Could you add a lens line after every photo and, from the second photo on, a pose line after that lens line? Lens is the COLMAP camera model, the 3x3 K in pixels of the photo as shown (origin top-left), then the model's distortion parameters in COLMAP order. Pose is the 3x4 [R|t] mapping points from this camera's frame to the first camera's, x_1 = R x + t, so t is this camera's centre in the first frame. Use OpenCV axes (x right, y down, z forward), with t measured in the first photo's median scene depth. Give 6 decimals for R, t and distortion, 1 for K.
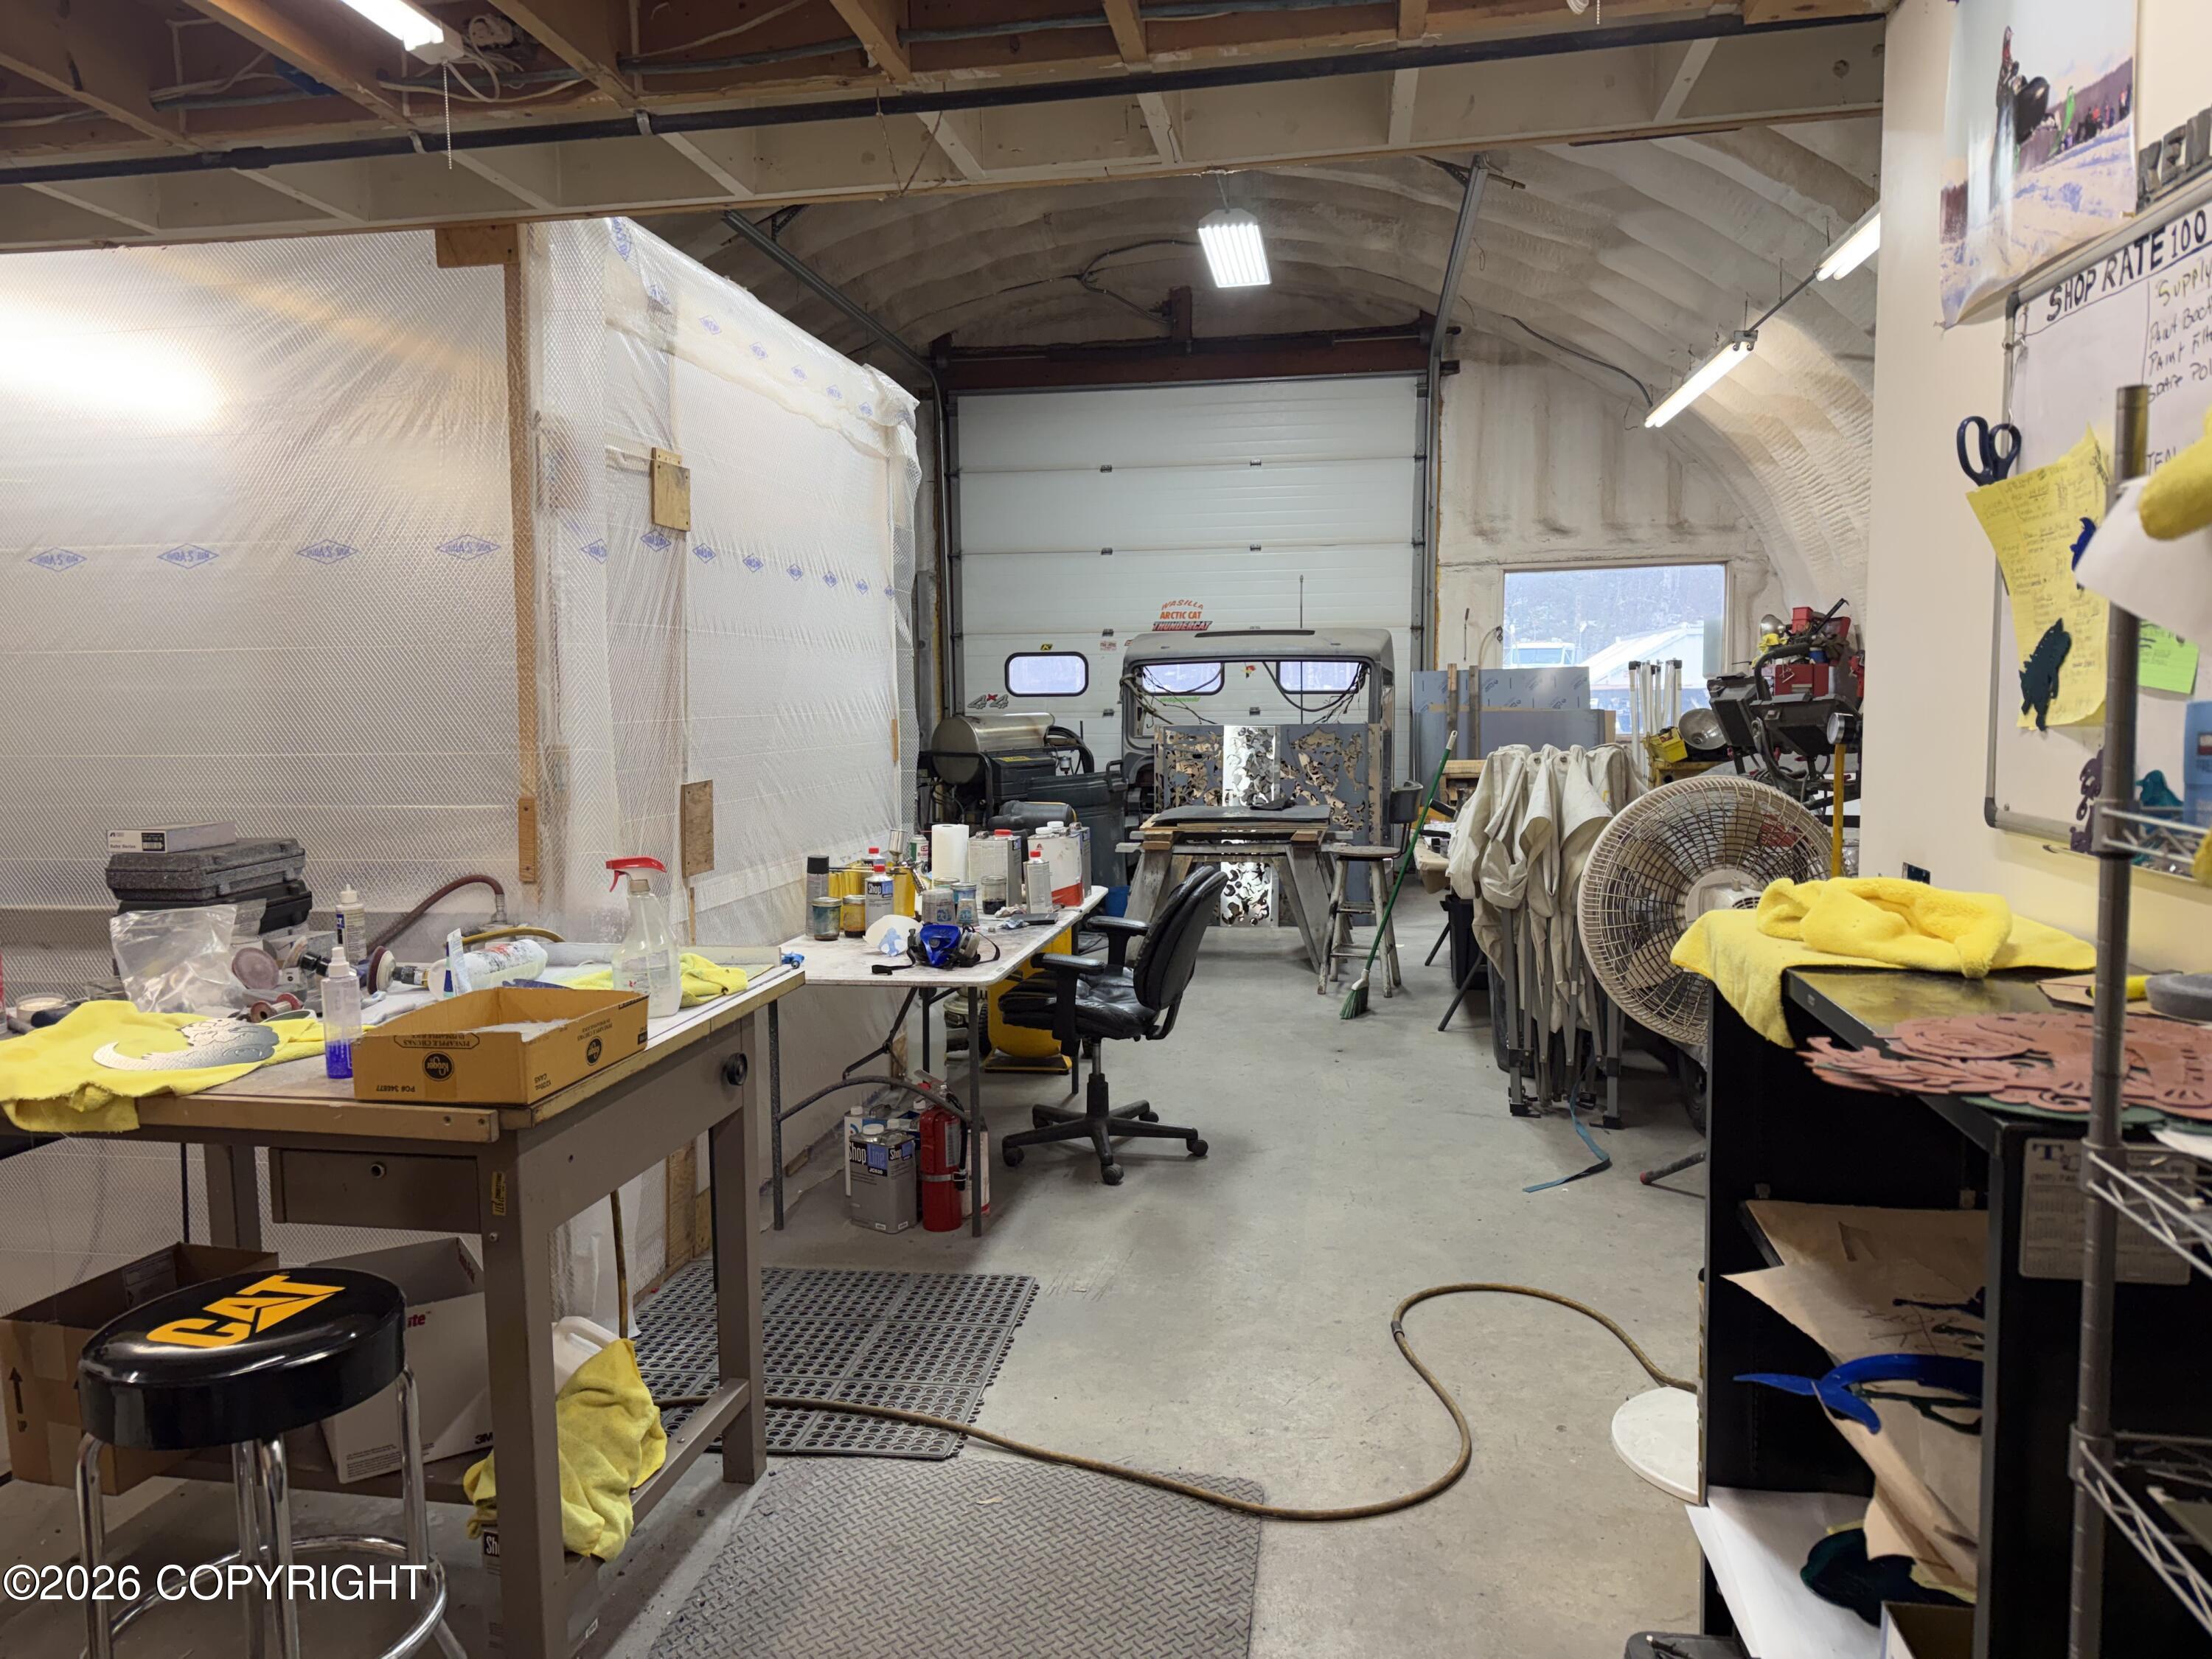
lens RADIAL K [[1500.5, 0, 1106.0], [0, 1500.5, 829.5], [0, 0, 1]] dist [0.160500, -0.269510]
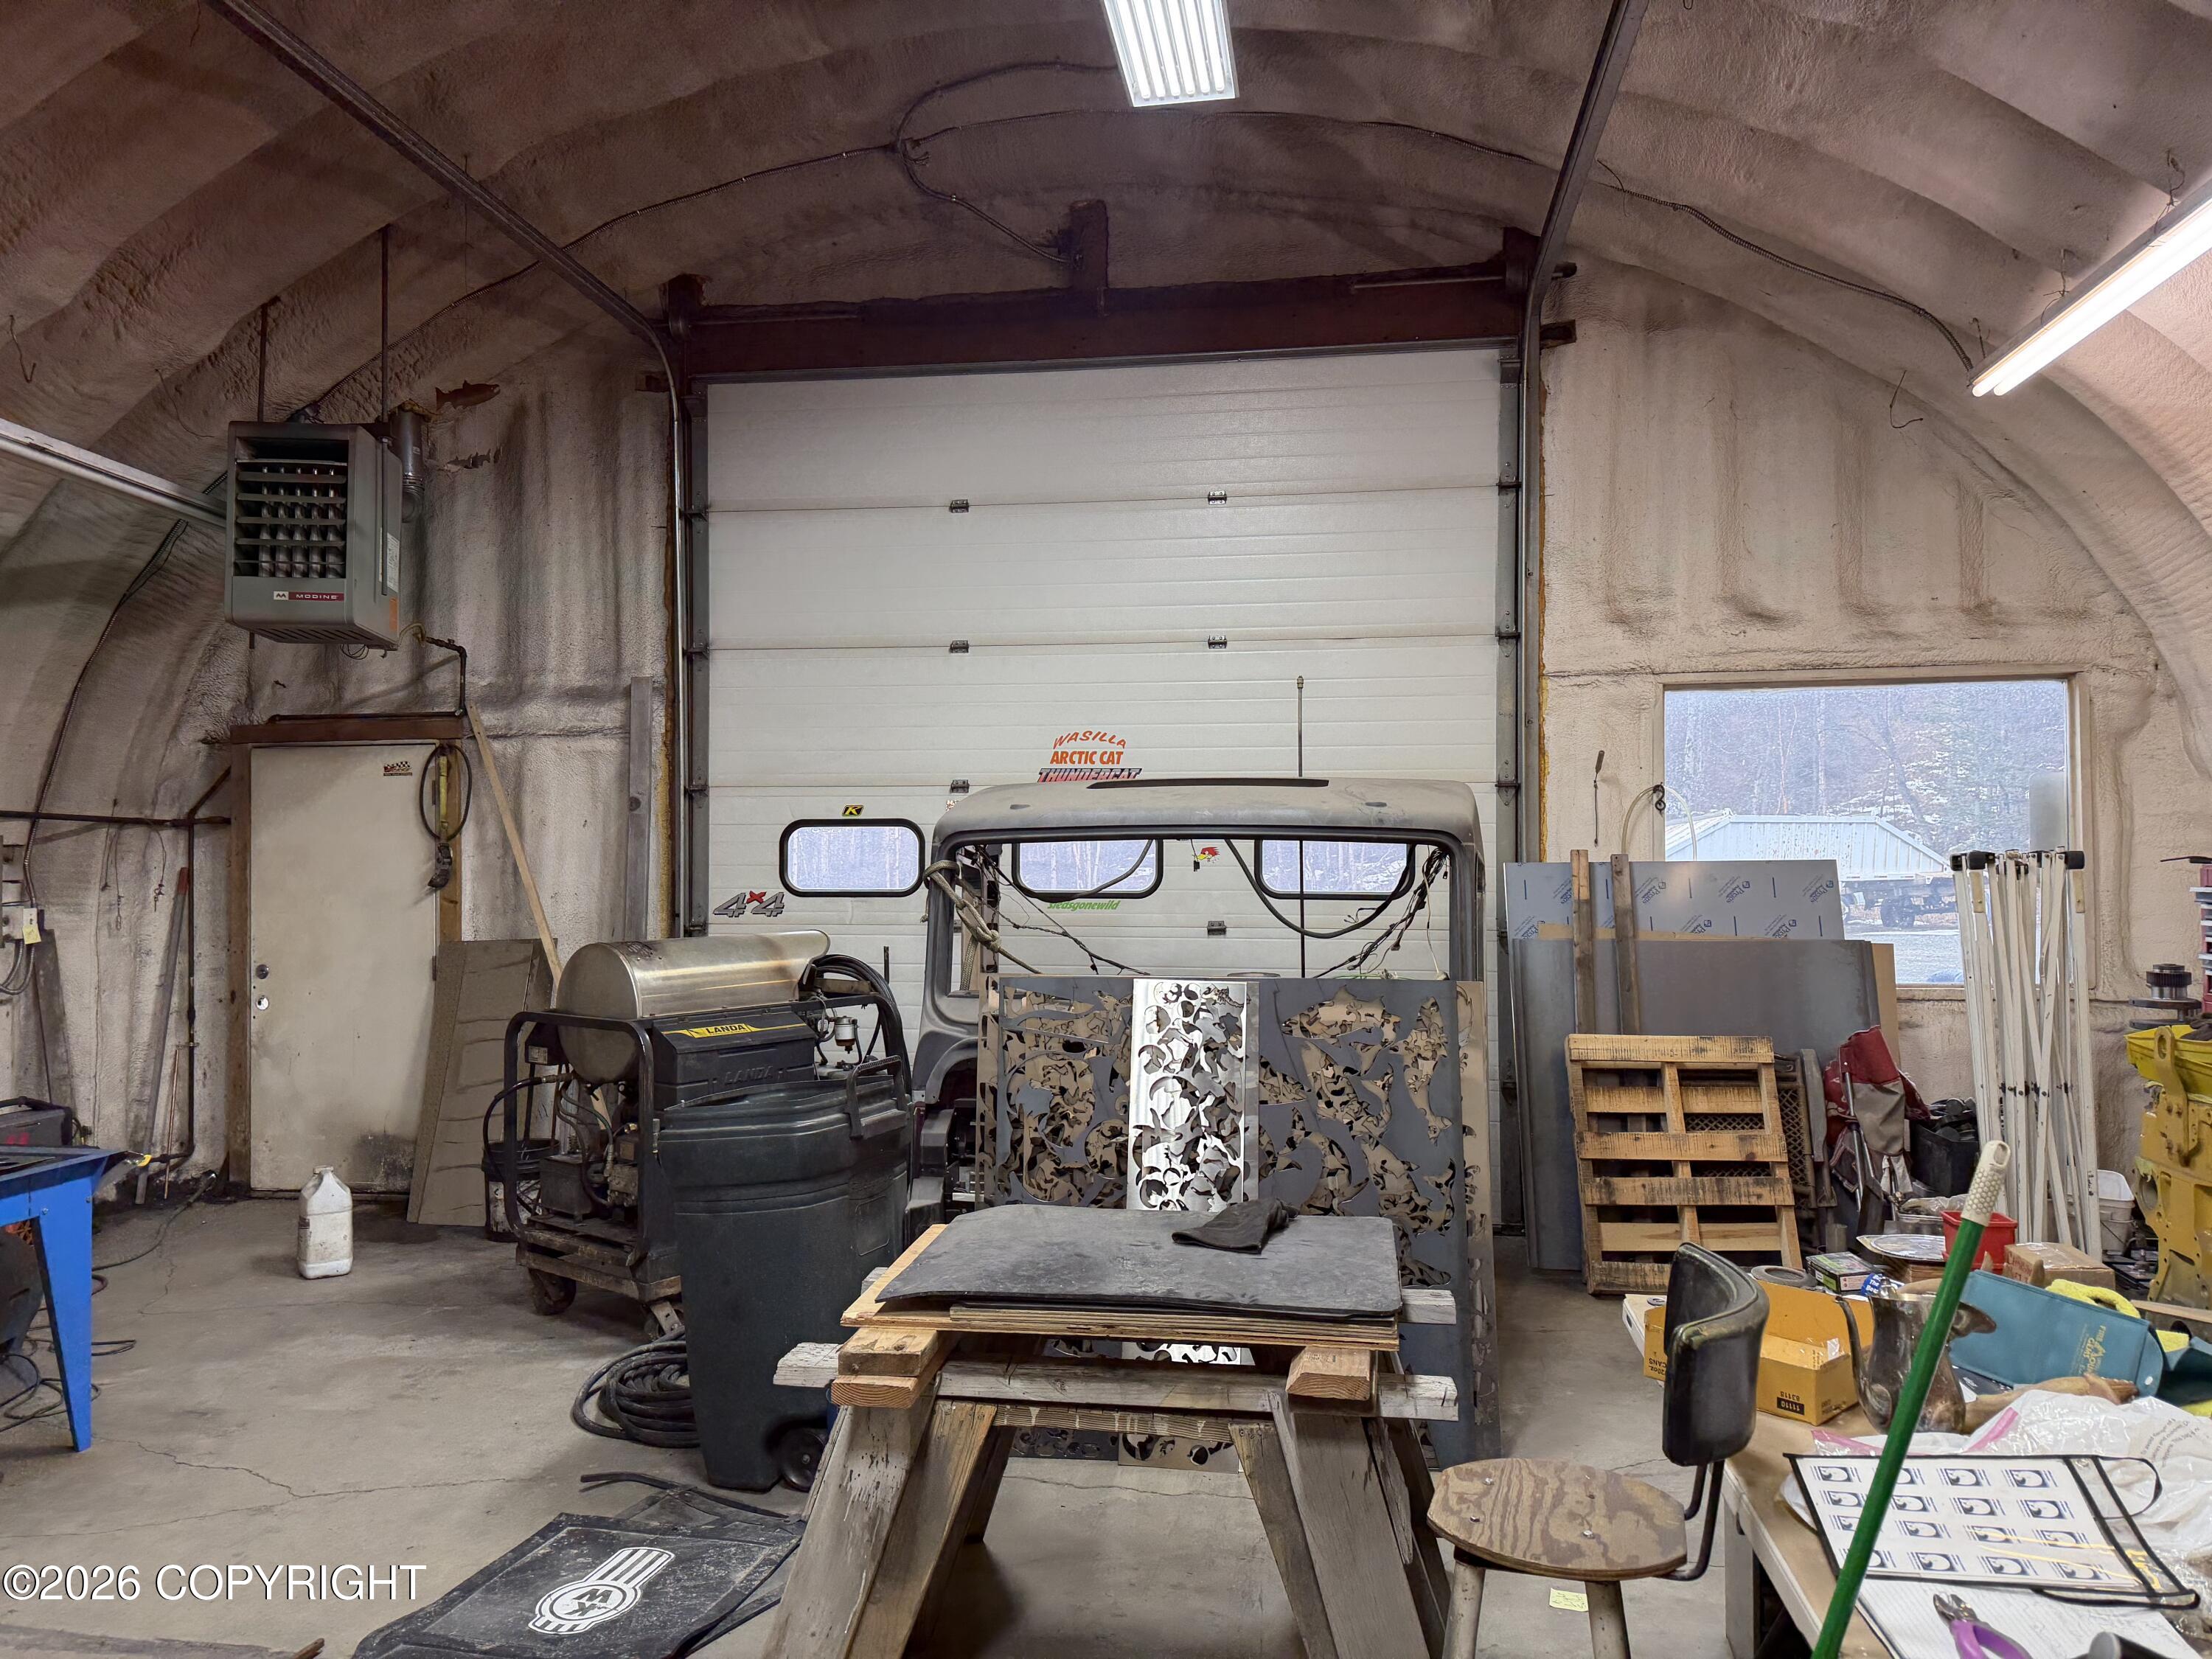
lens RADIAL K [[1500.5, 0, 1106.0], [0, 1500.5, 829.5], [0, 0, 1]] dist [0.160500, -0.269510]
pose [[0.999912, 0.011934, 0.005712, 0.056153], [-0.011164, 0.992746, -0.119712, -0.049656], [-0.007099, 0.119638, 0.992792, 0.458717]]
